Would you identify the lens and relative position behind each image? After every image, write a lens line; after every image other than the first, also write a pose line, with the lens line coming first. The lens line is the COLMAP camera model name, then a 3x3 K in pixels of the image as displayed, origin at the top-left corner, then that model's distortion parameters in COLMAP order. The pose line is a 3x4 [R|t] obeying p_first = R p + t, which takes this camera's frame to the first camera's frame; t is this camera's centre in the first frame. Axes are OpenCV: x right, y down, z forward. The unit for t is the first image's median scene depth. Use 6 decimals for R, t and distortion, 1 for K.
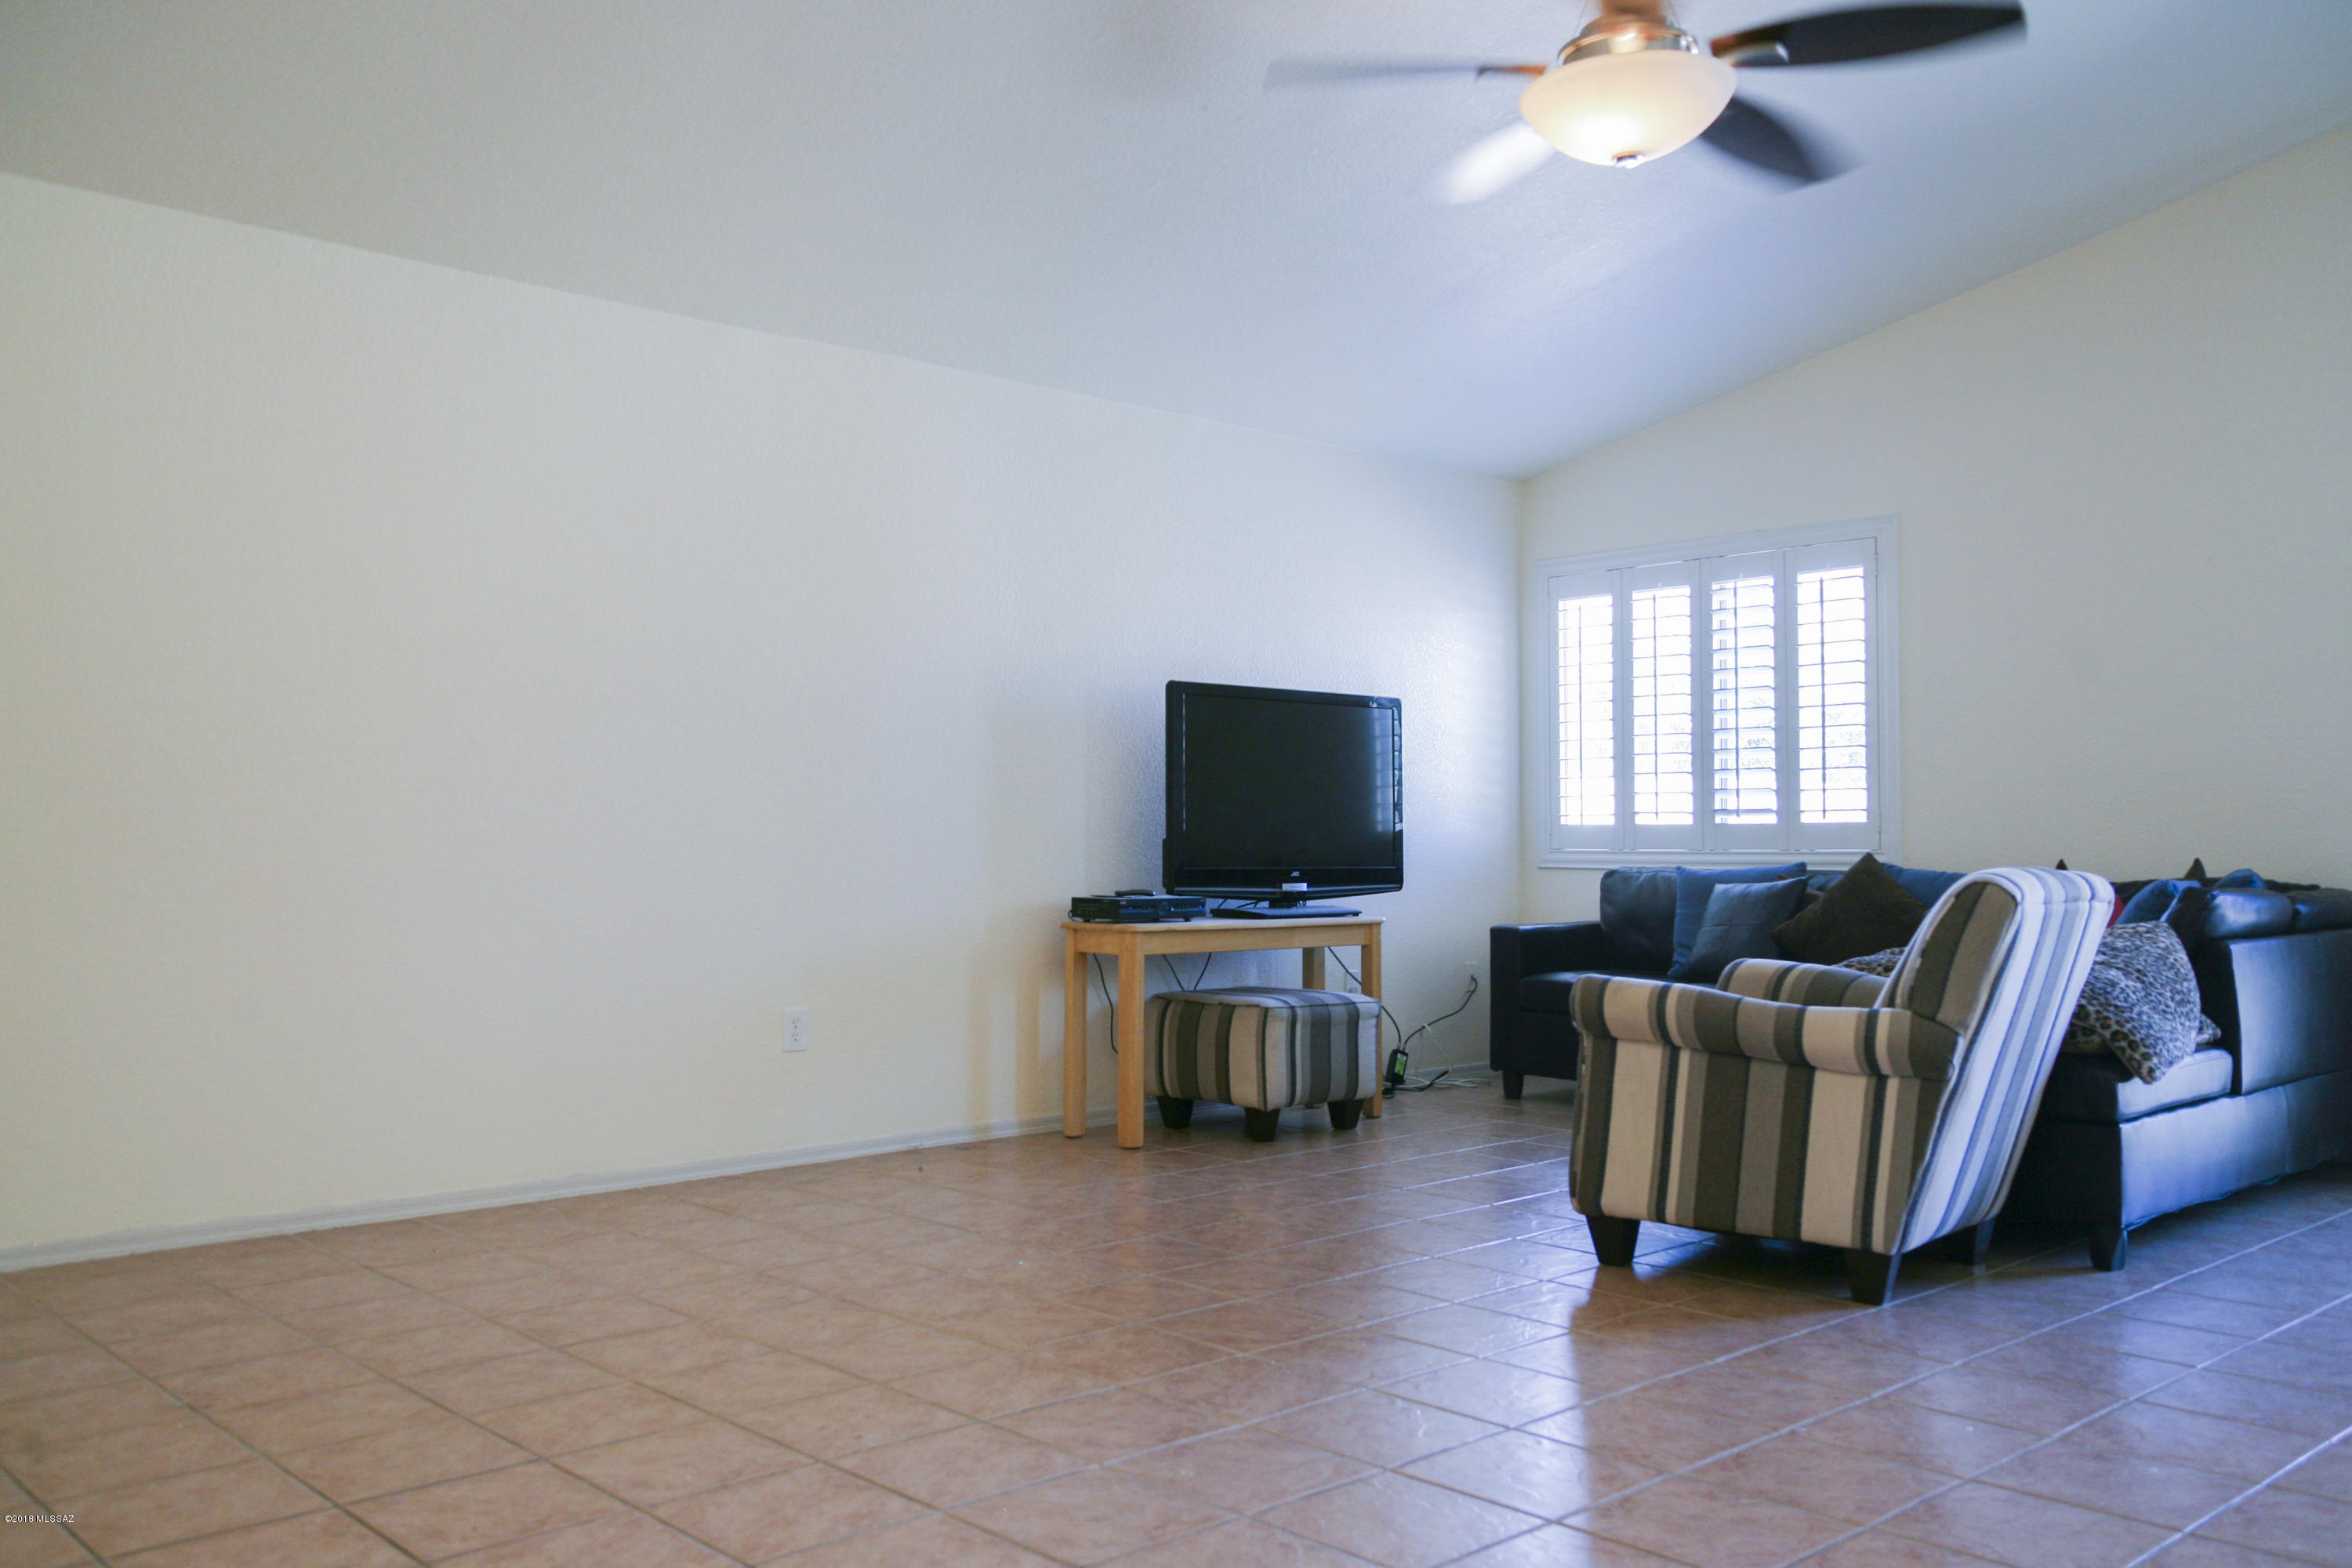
lens RADIAL K [[1928.5, 0, 1173.3], [0, 1928.5, 776.7], [0, 0, 1]] dist [0.012207, 0.011829]
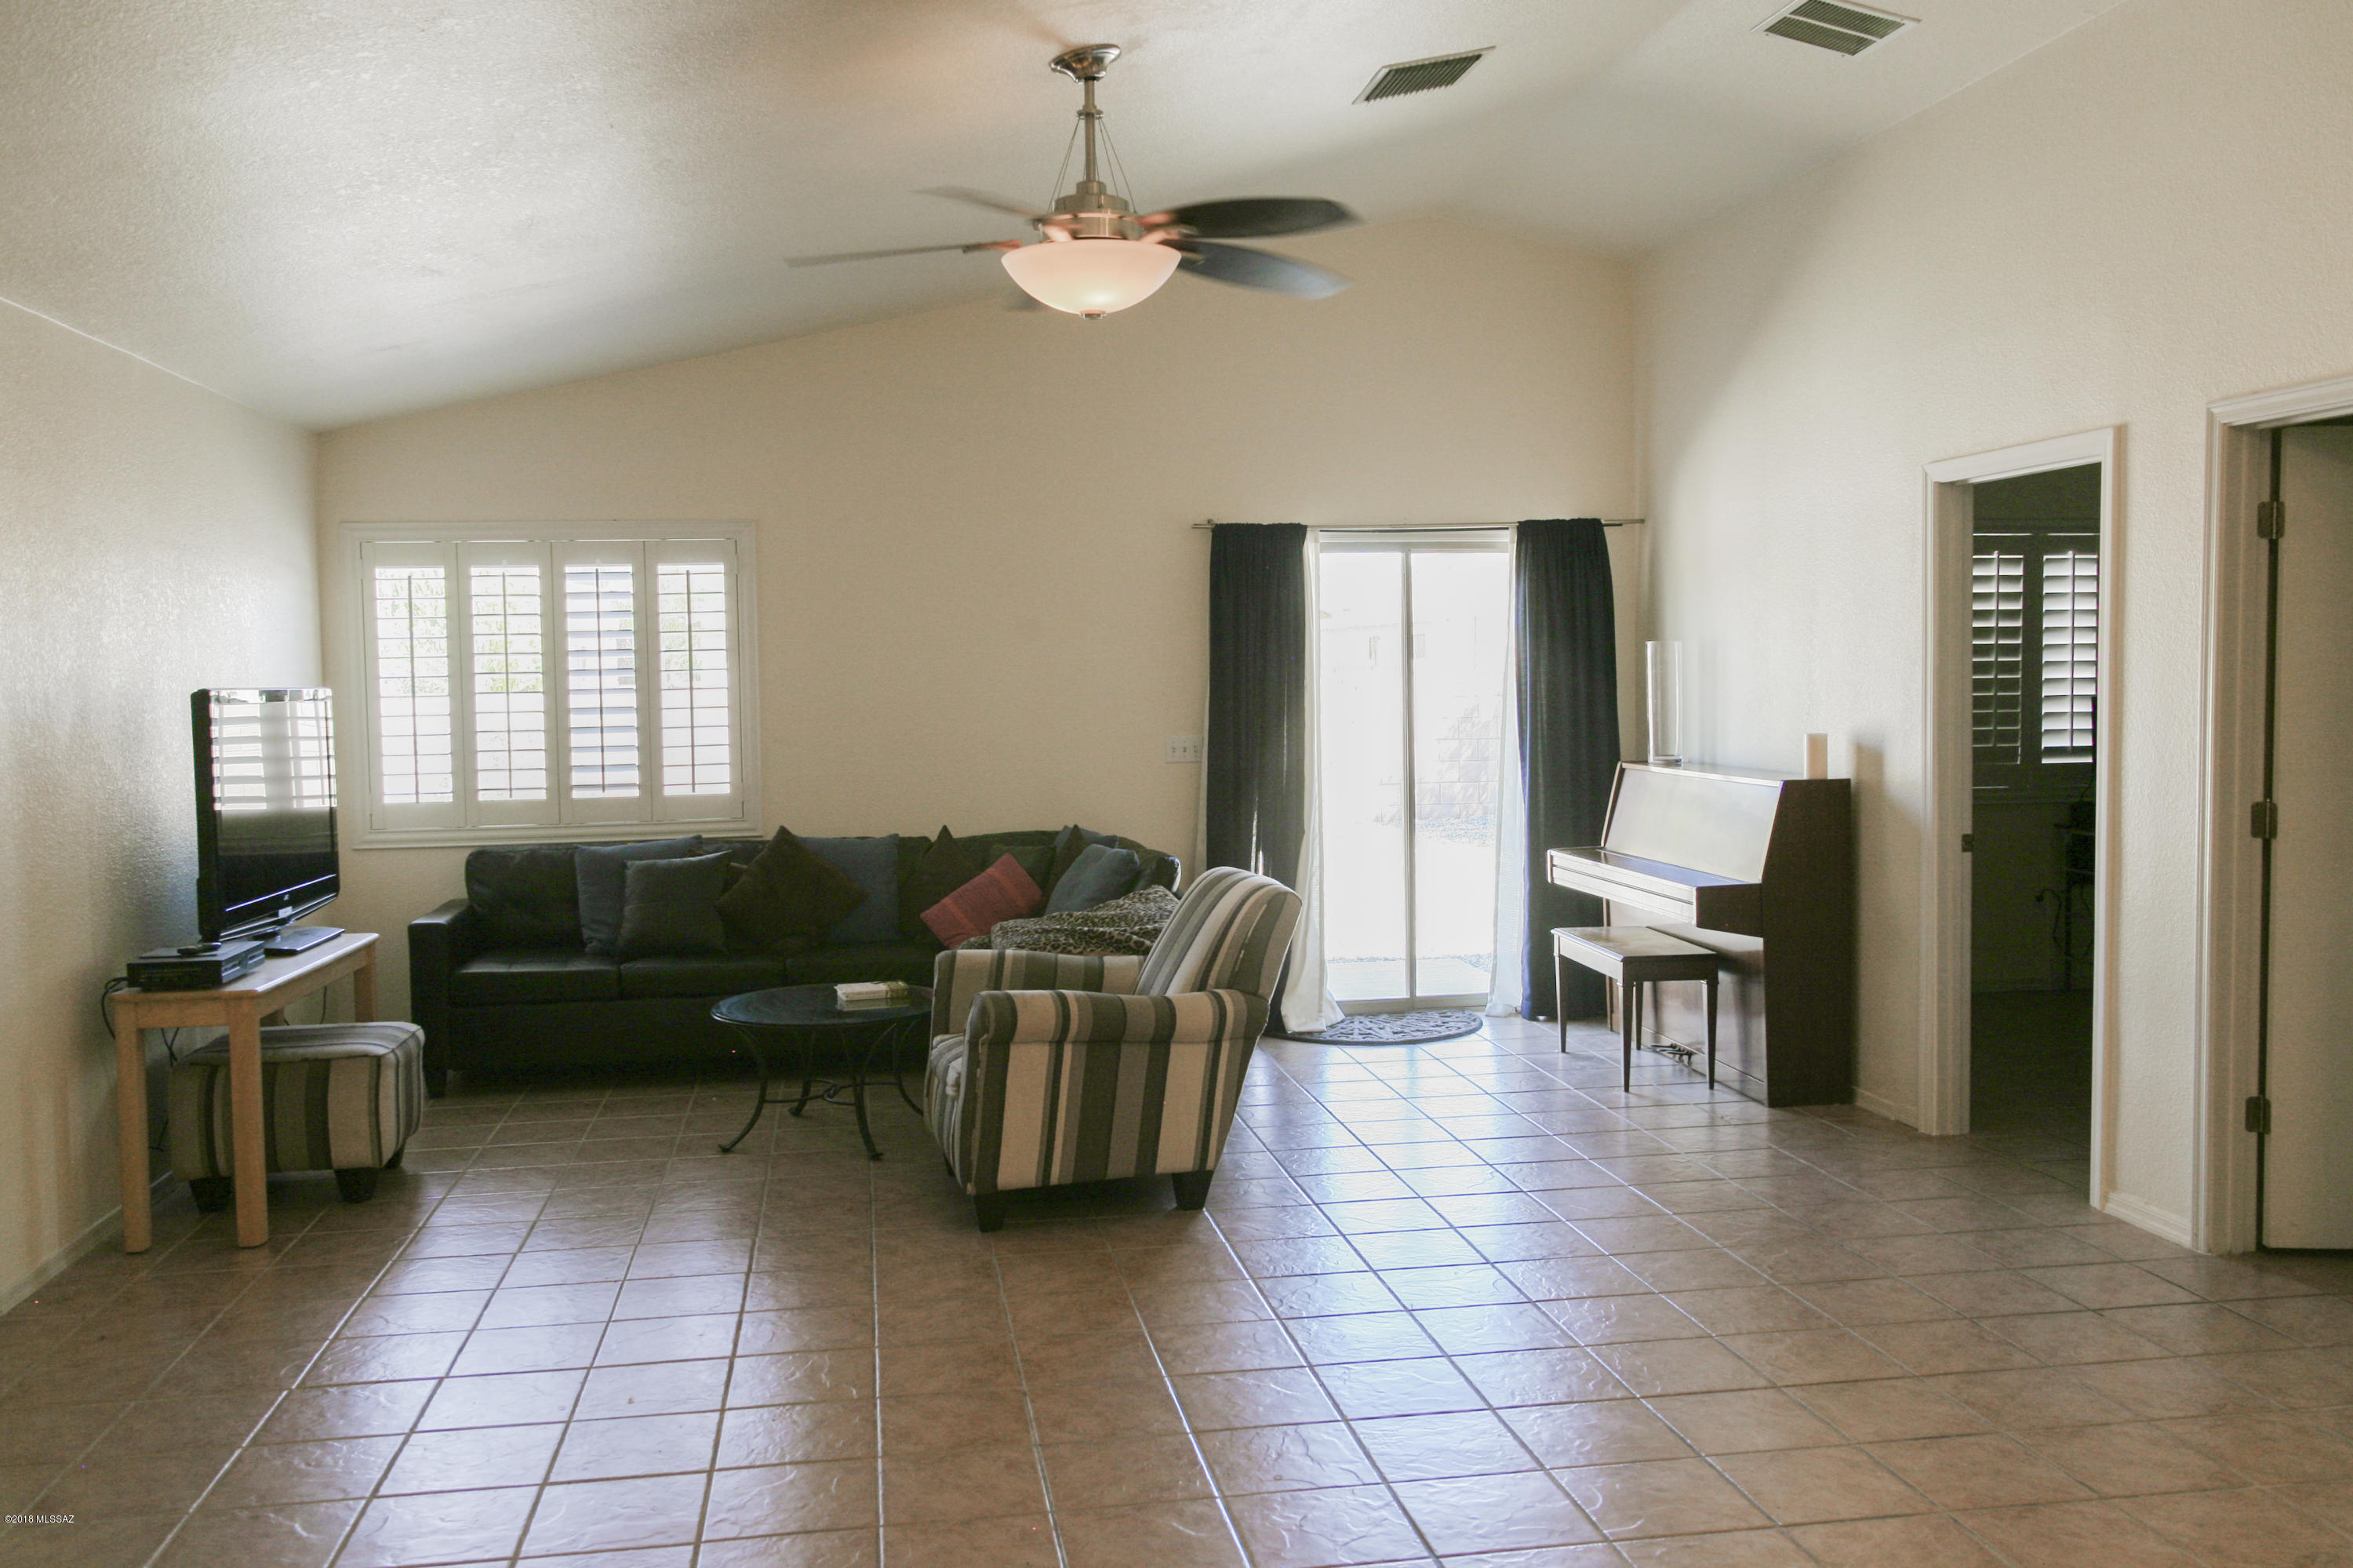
lens RADIAL K [[1929.4, 0, 1169.0], [0, 1929.4, 789.2], [0, 0, 1]] dist [0.012207, 0.011829]
pose [[0.563662, -0.062031, 0.823673, -0.404569], [-0.008715, 0.996674, 0.081024, -0.069331], [-0.825960, -0.052849, 0.561247, 0.155127]]
